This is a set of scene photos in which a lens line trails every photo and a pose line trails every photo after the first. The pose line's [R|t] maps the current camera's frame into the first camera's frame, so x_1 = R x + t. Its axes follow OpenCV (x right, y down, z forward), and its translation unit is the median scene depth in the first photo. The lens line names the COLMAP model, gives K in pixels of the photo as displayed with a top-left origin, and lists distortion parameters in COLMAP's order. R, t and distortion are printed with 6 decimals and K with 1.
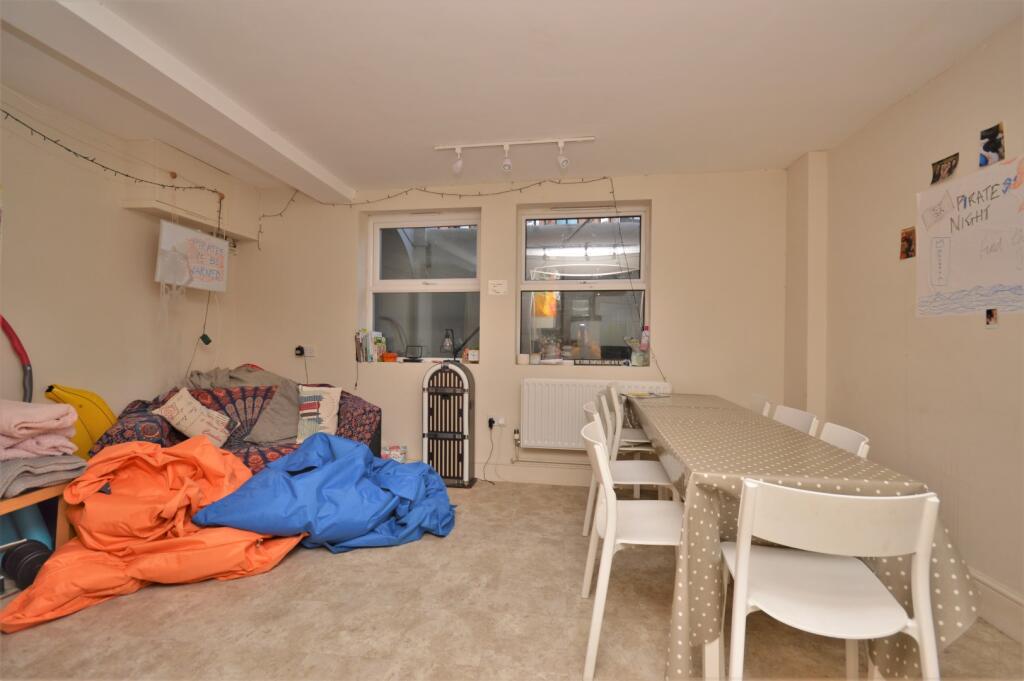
lens RADIAL K [[475.9, 0, 510.3], [0, 475.9, 339.0], [0, 0, 1]] dist [-0.002043, -0.002124]
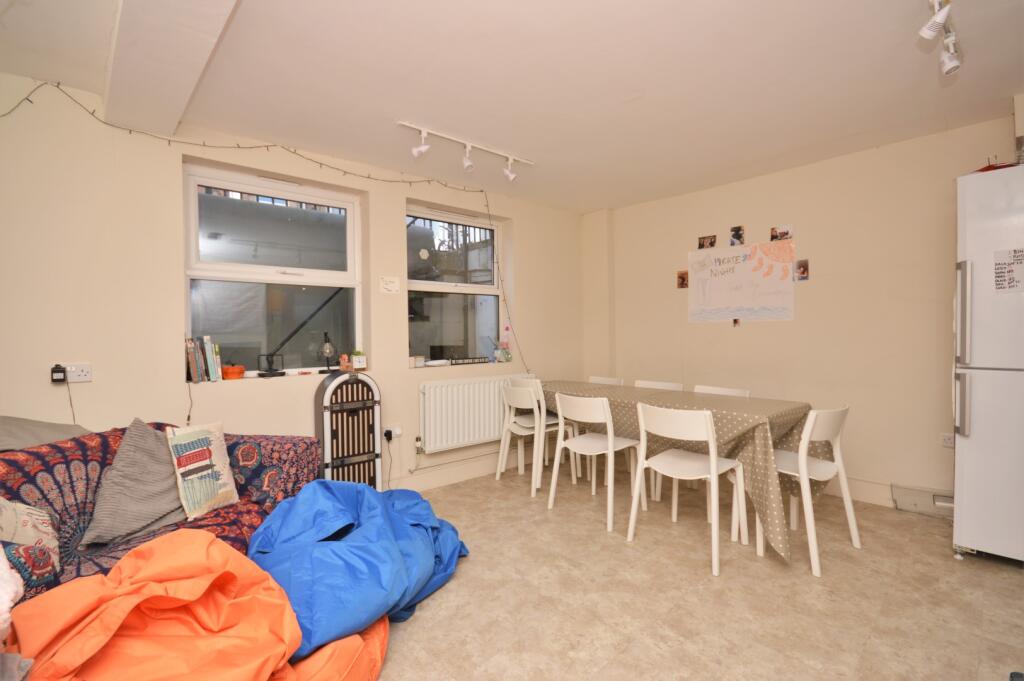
lens RADIAL K [[475.9, 0, 509.6], [0, 475.9, 340.0], [0, 0, 1]] dist [-0.002043, -0.002124]
pose [[0.629376, -0.026230, 0.776658, -0.644412], [0.020211, 0.999645, 0.017383, -0.016413], [-0.776838, 0.004756, 0.629682, 0.276589]]
